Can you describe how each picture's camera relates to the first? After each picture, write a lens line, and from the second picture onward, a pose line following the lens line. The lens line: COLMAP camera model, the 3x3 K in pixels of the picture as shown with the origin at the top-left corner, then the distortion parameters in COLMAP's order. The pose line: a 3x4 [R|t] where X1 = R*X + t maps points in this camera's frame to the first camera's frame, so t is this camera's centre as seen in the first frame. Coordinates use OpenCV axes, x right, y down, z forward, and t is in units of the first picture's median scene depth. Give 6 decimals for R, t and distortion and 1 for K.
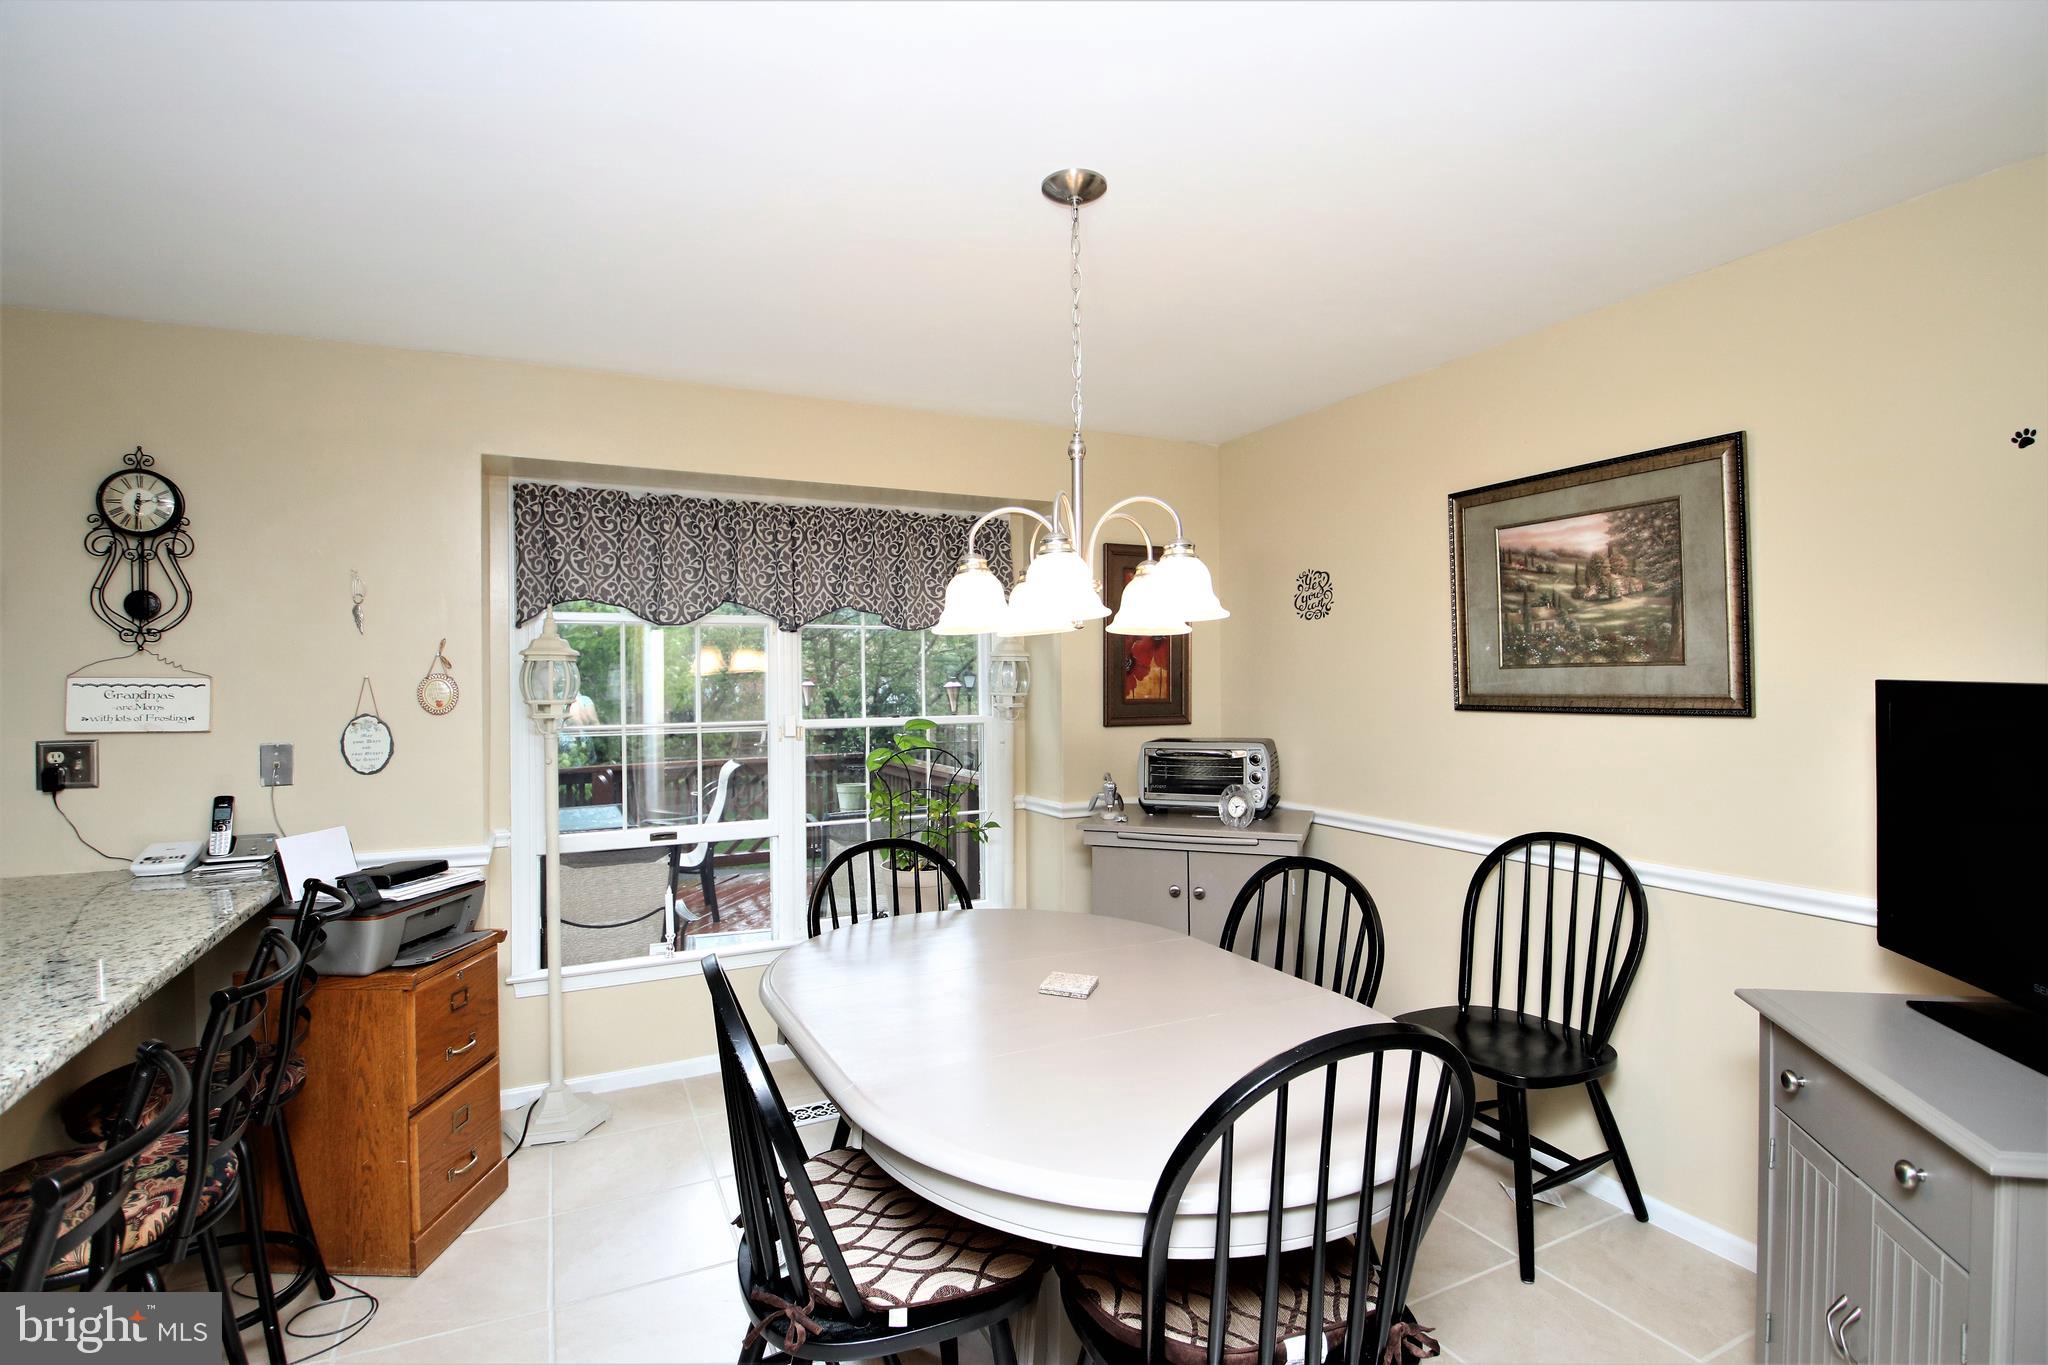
lens RADIAL K [[966.5, 0, 1024.0], [0, 966.5, 682.5], [0, 0, 1]] dist [-0.000539, -0.017068]
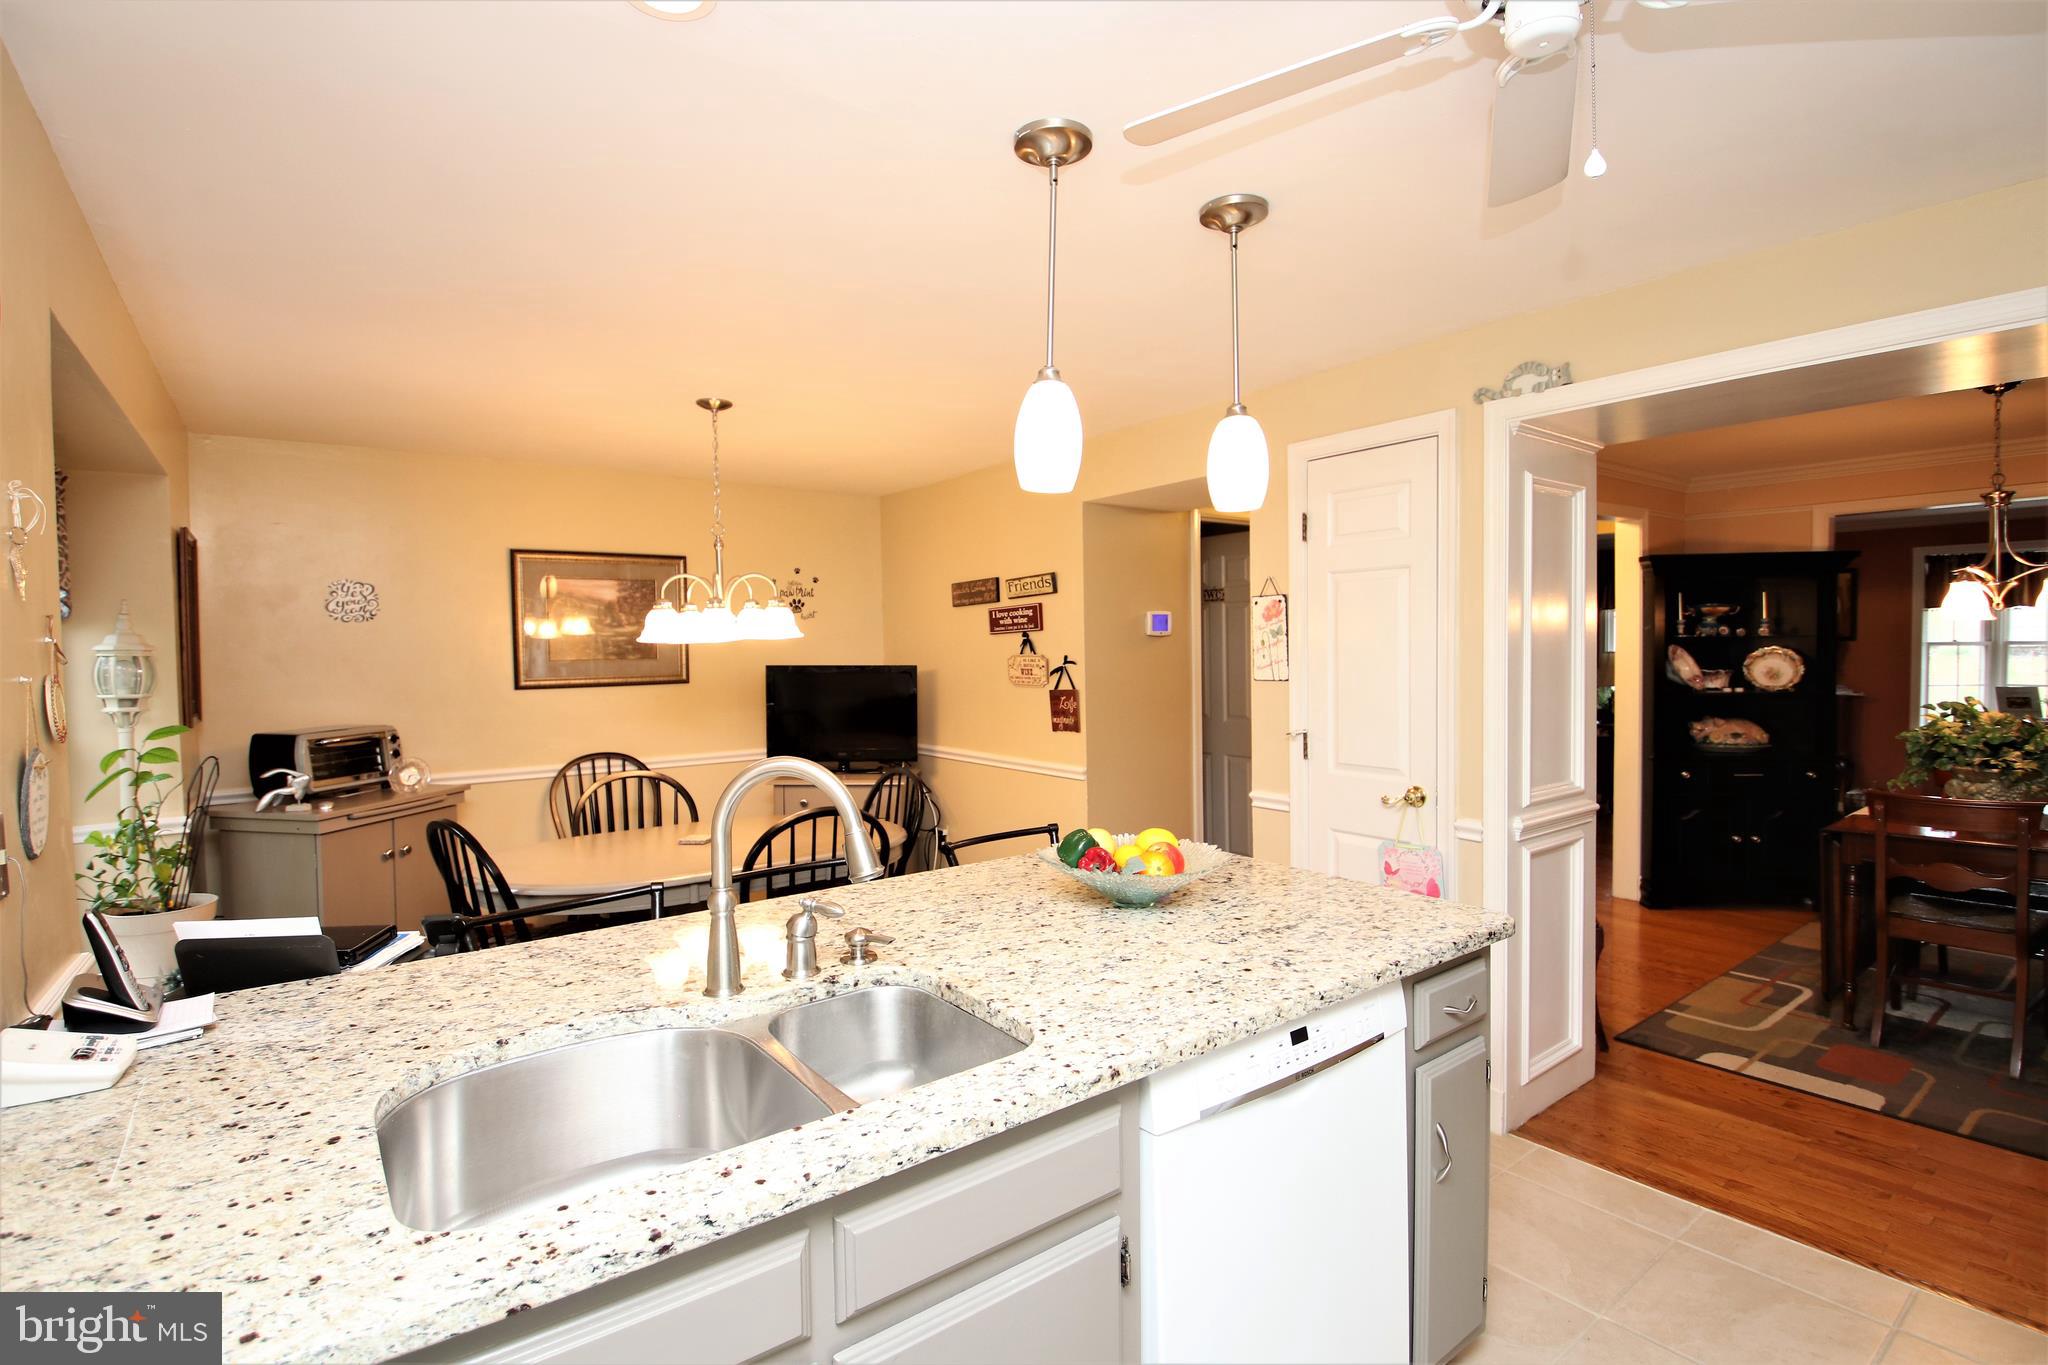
lens RADIAL K [[955.8, 0, 1014.3], [0, 955.8, 673.9], [0, 0, 1]] dist [0.026867, -0.040493]
pose [[-0.191293, -0.012761, 0.981450, -1.460164], [0.019057, 0.999679, 0.016712, -0.008307], [-0.981348, 0.021900, -0.190988, 0.617607]]
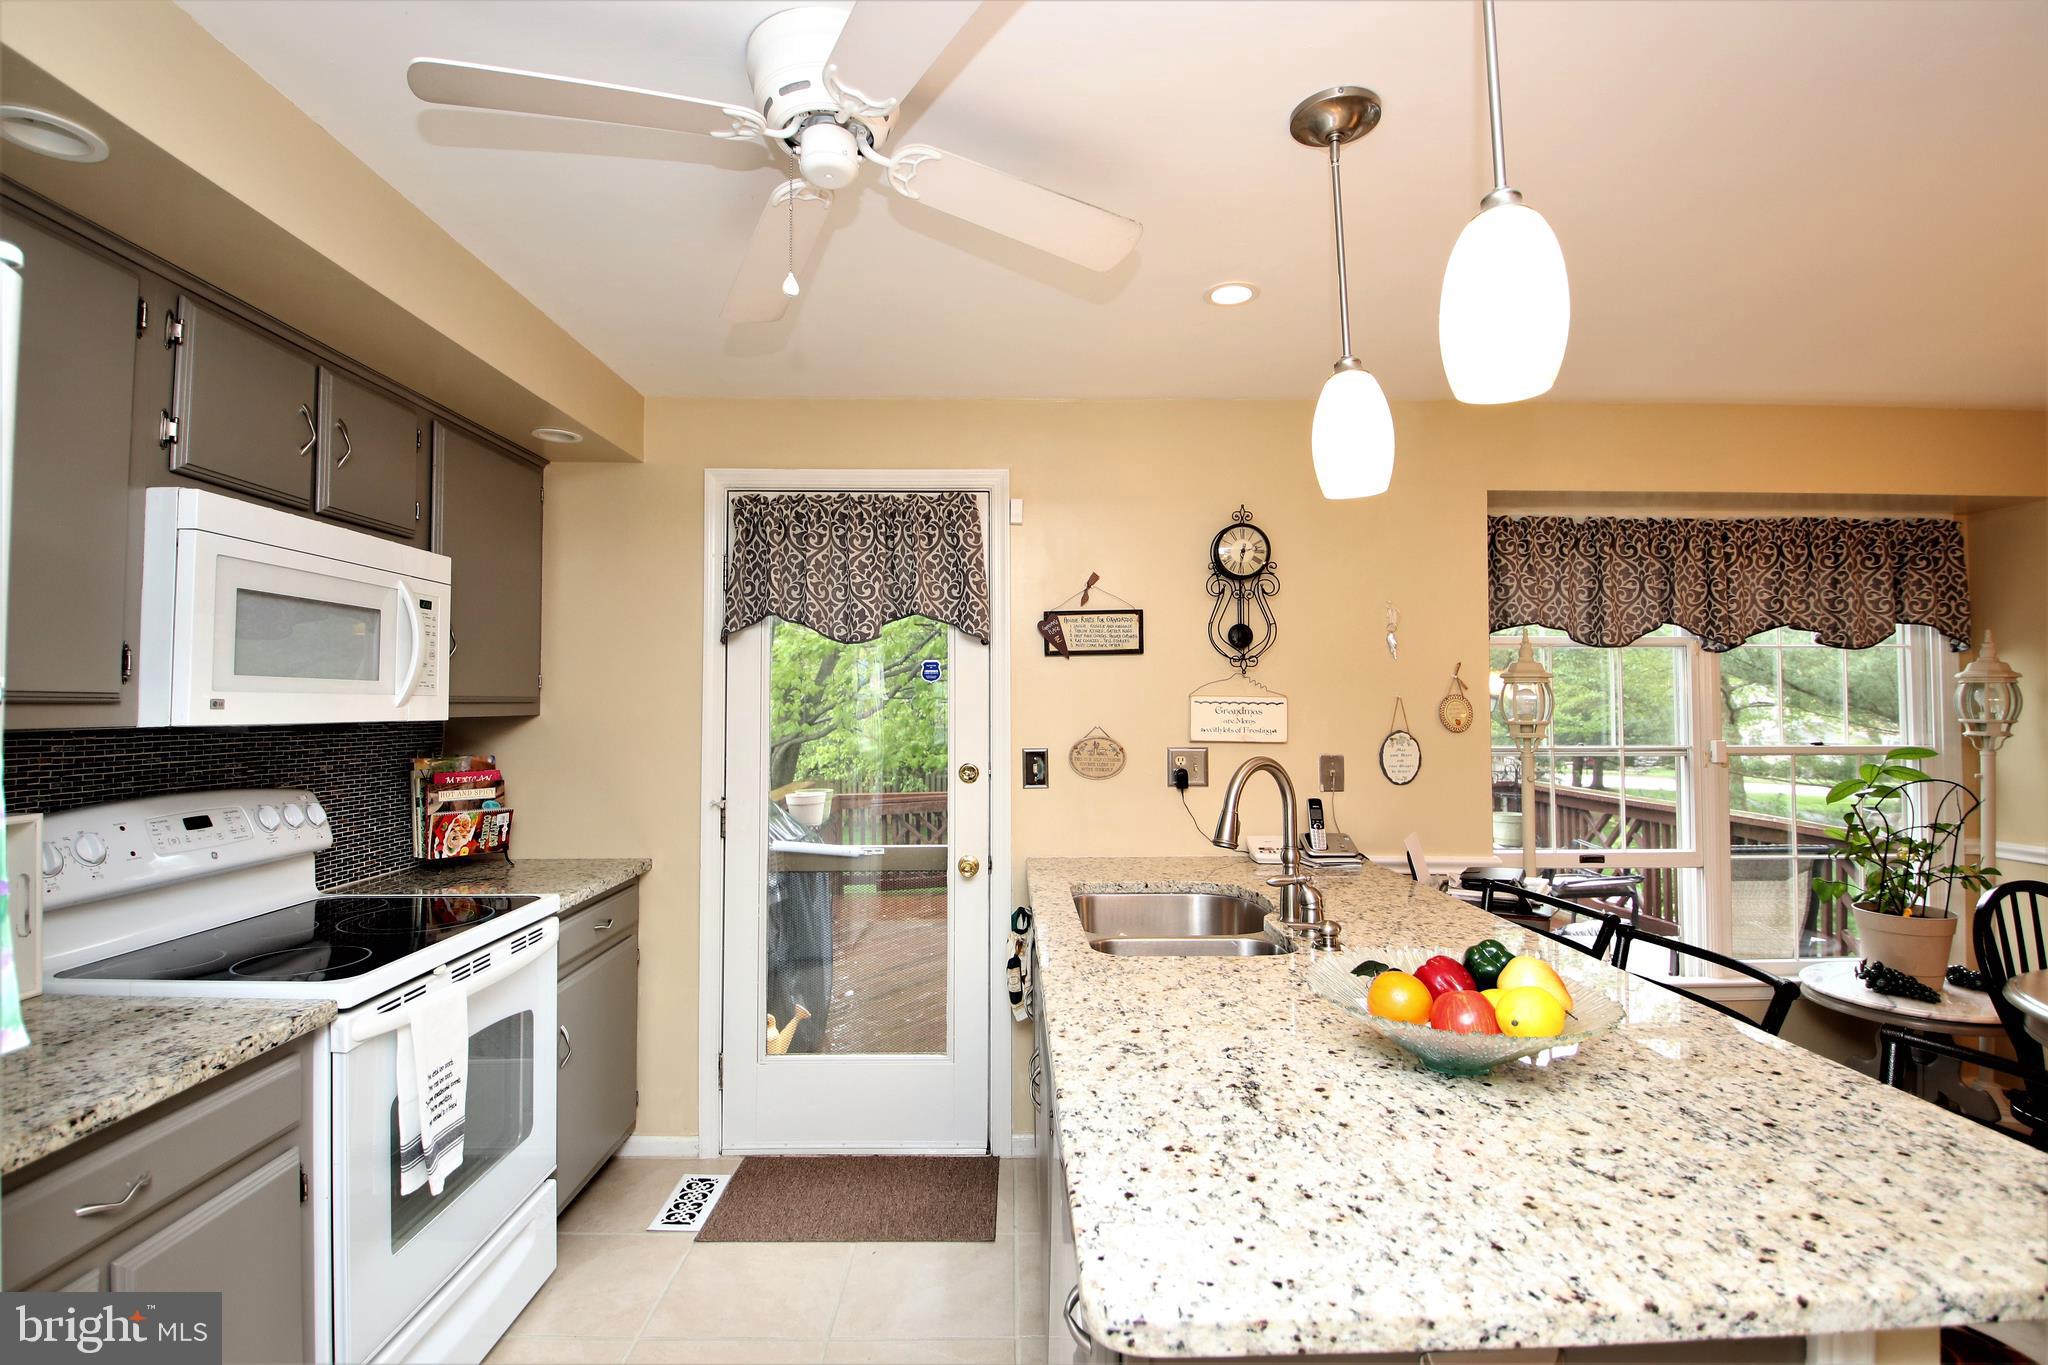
lens RADIAL K [[955.8, 0, 1014.3], [0, 955.8, 673.9], [0, 0, 1]] dist [0.026867, -0.040493]
pose [[0.904569, -0.004795, -0.426301, -0.681728], [-0.008835, 0.999511, -0.029990, 0.005101], [0.426237, 0.030895, 0.904084, -0.215652]]
